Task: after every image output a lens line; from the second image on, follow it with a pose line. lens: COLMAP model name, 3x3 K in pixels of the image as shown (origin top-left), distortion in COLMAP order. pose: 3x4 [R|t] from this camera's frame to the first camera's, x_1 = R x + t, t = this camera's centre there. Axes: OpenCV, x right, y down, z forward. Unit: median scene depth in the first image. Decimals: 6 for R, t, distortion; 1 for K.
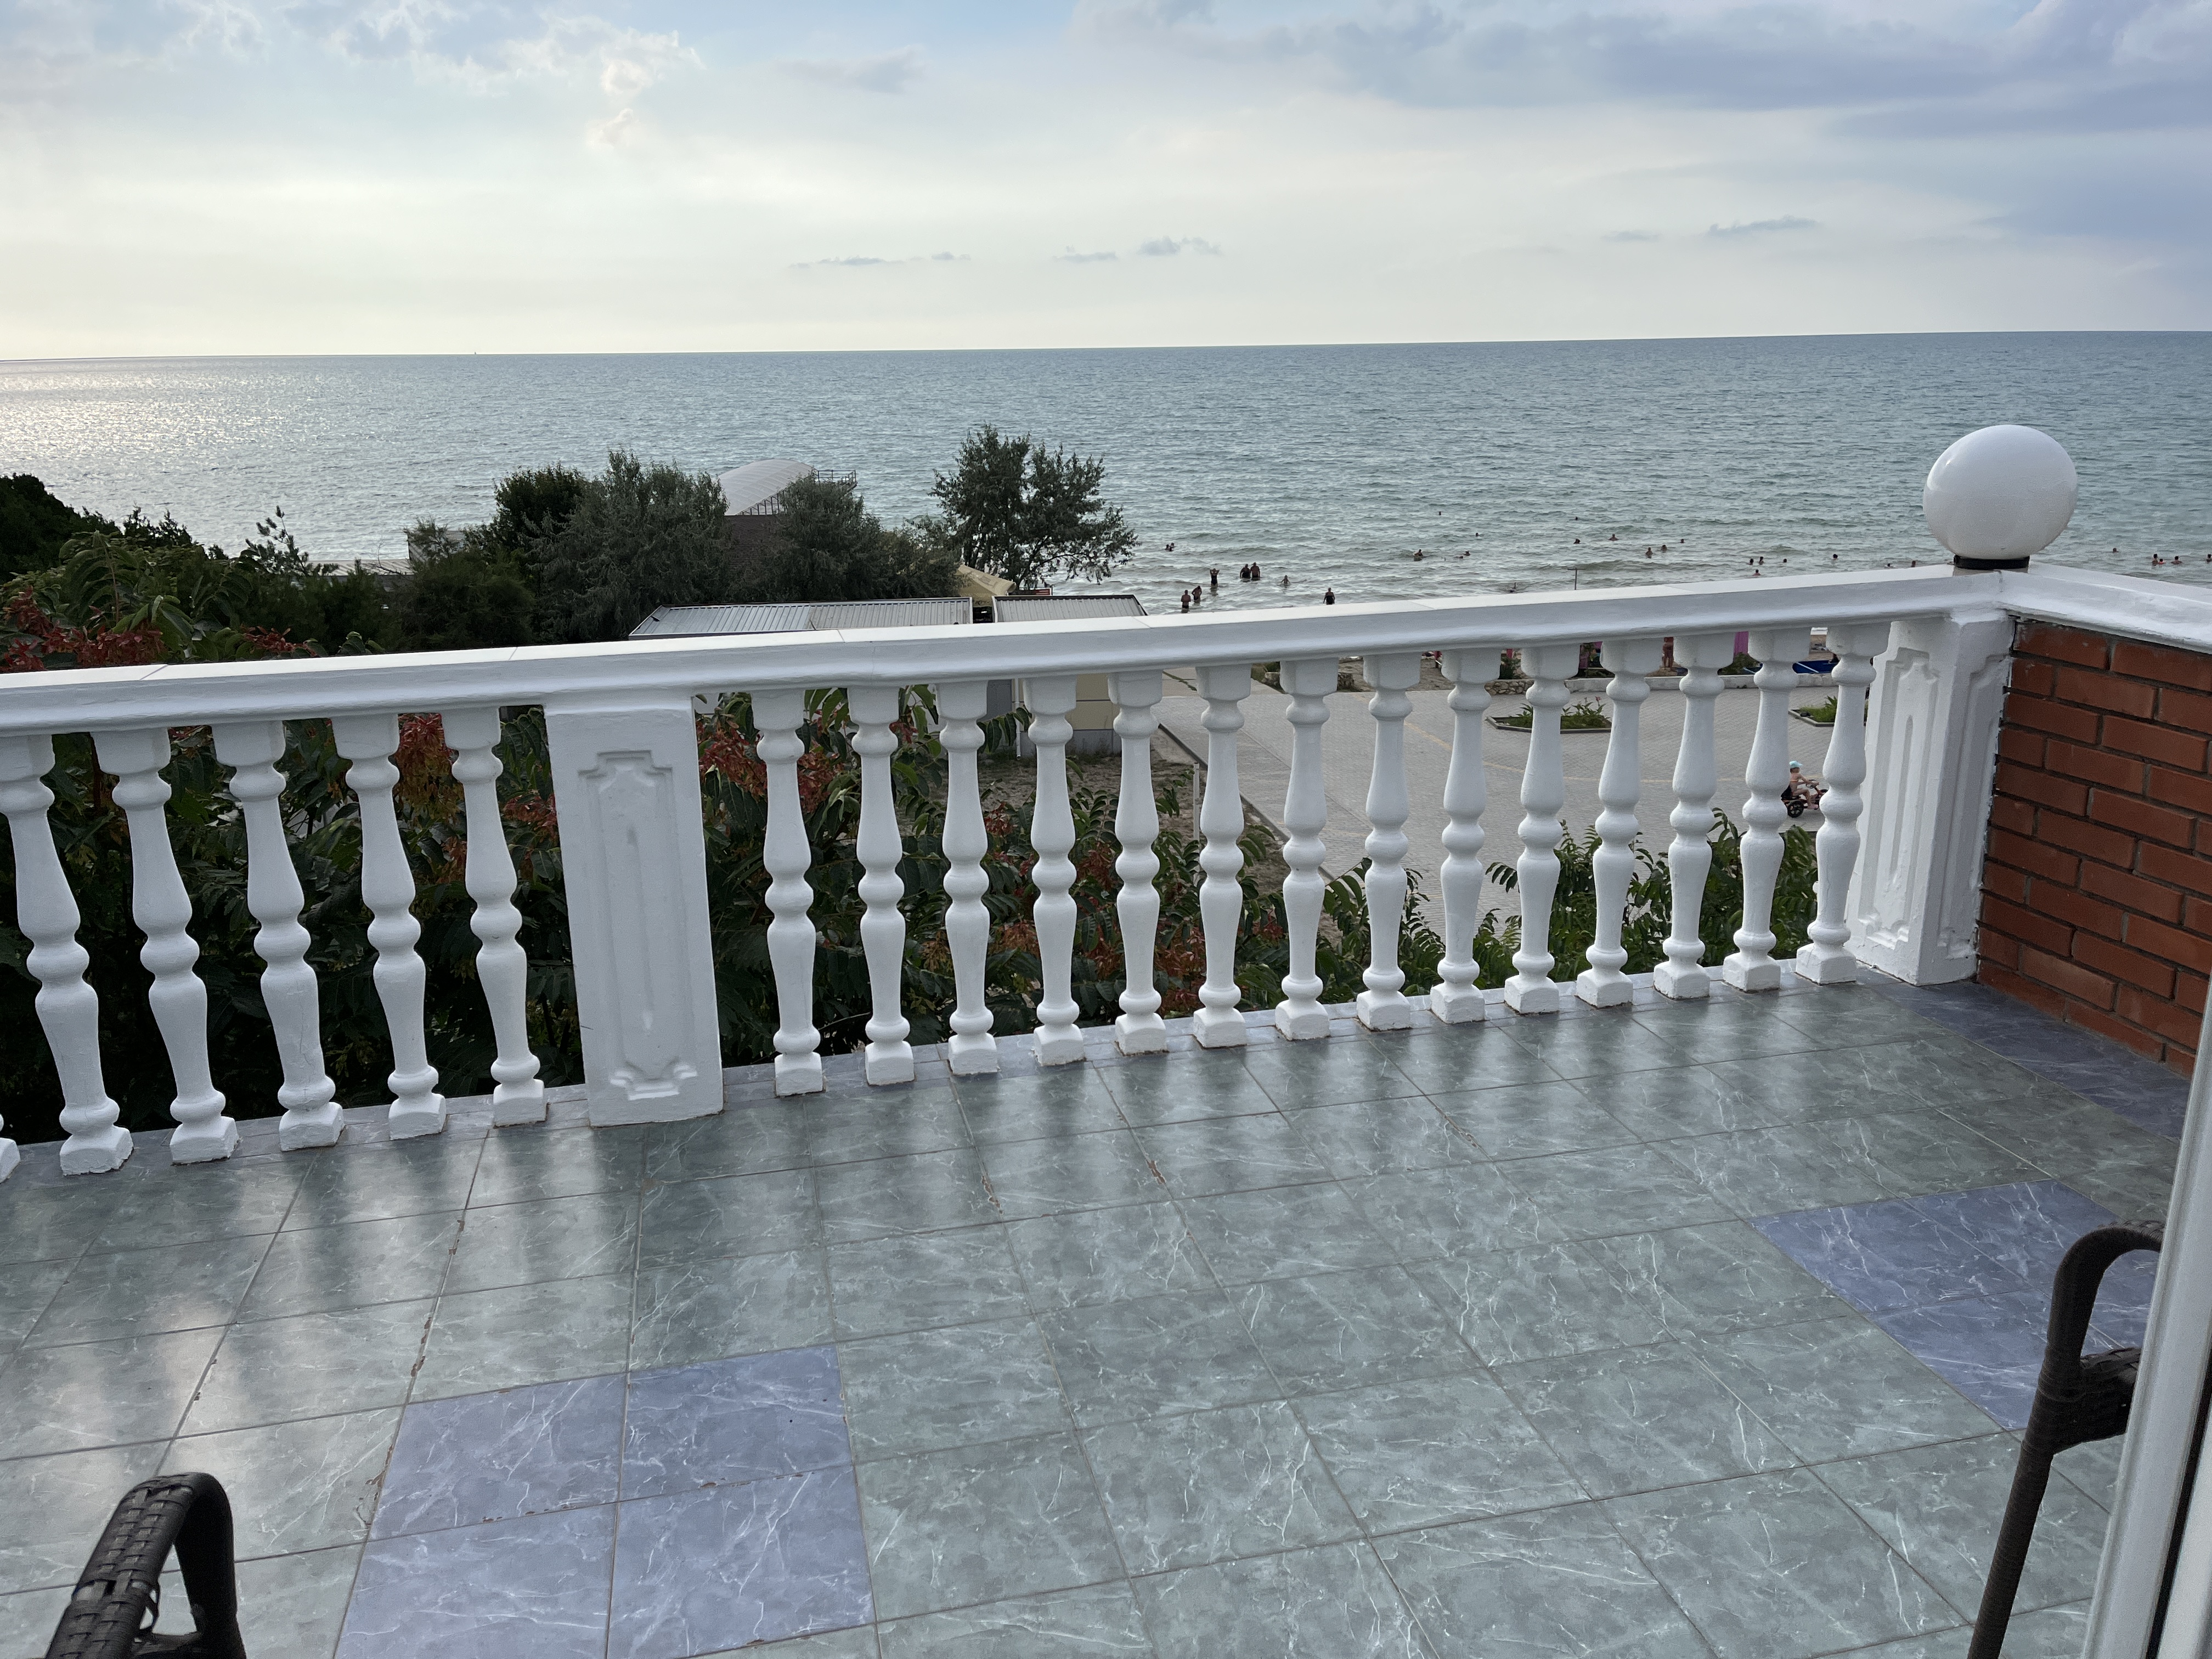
lens RADIAL K [[1653.5, 0, 1106.0], [0, 1653.5, 829.5], [0, 0, 1]] dist [0.063945, -0.063528]
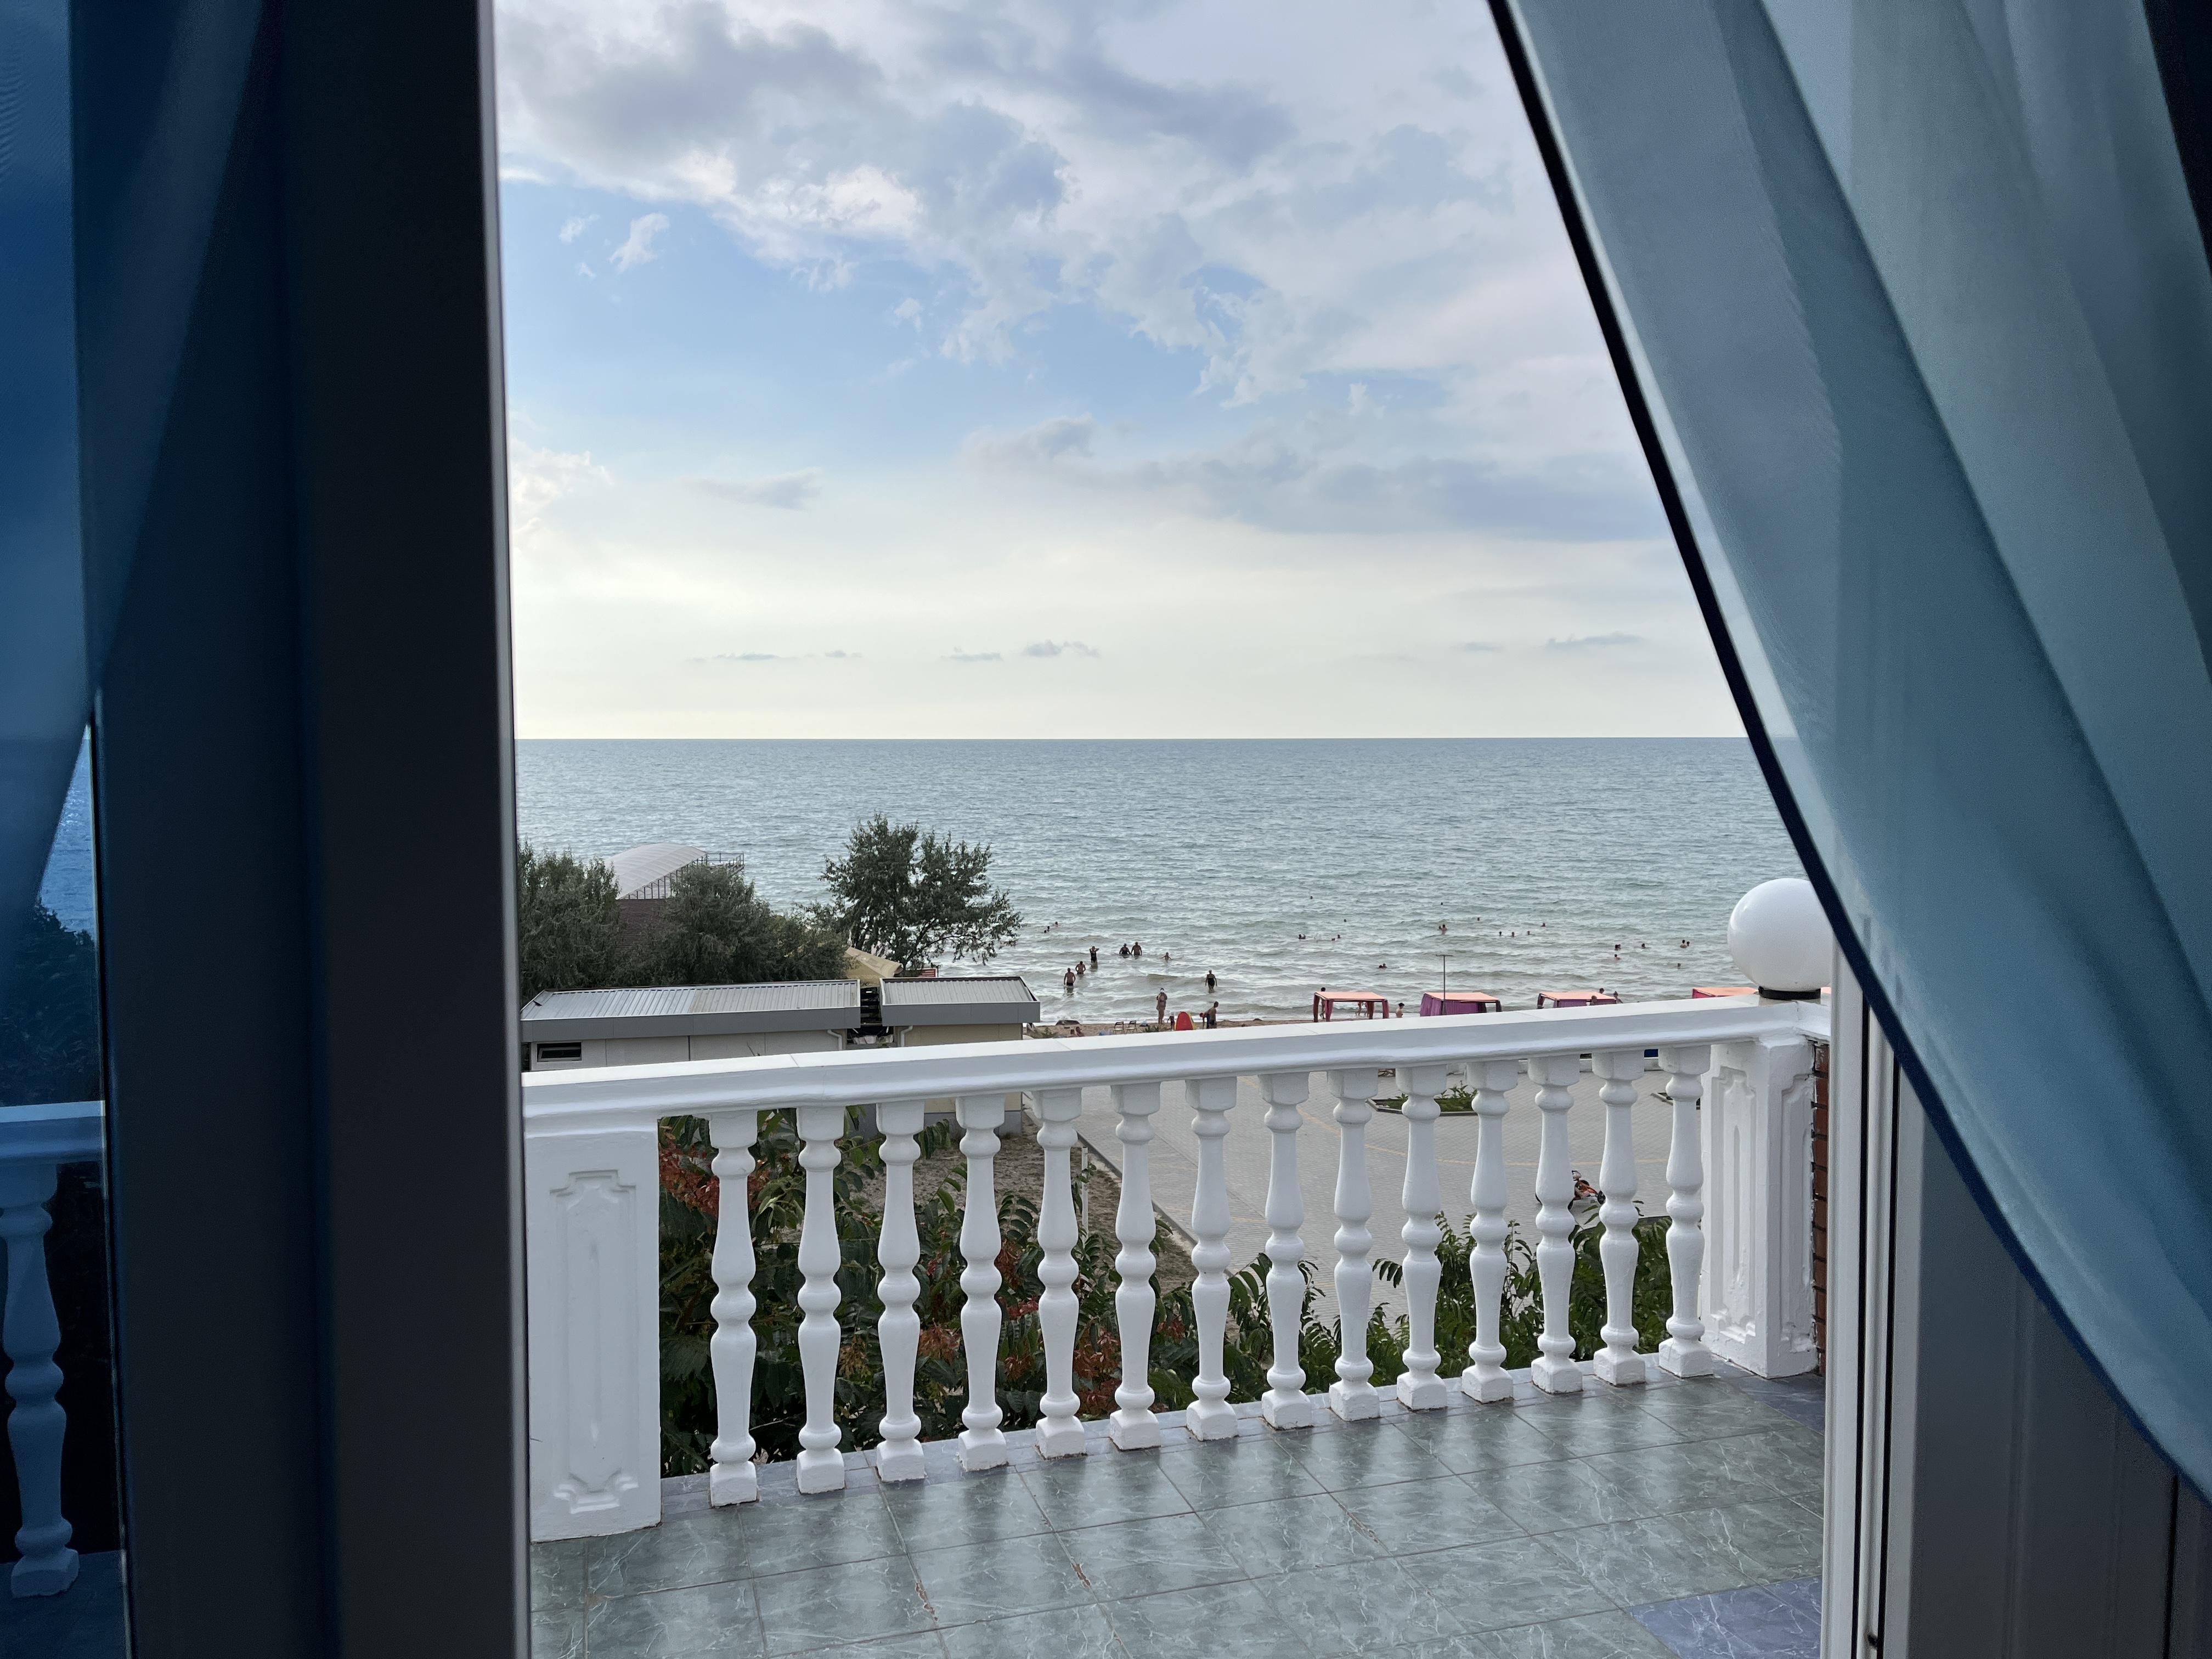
lens RADIAL K [[1653.5, 0, 1106.0], [0, 1653.5, 829.5], [0, 0, 1]] dist [0.063945, -0.063528]
pose [[0.997497, 0.008395, 0.070214, -0.028417], [0.007624, 0.974370, -0.224821, -0.014746], [-0.070302, 0.224794, 0.971867, -0.124418]]
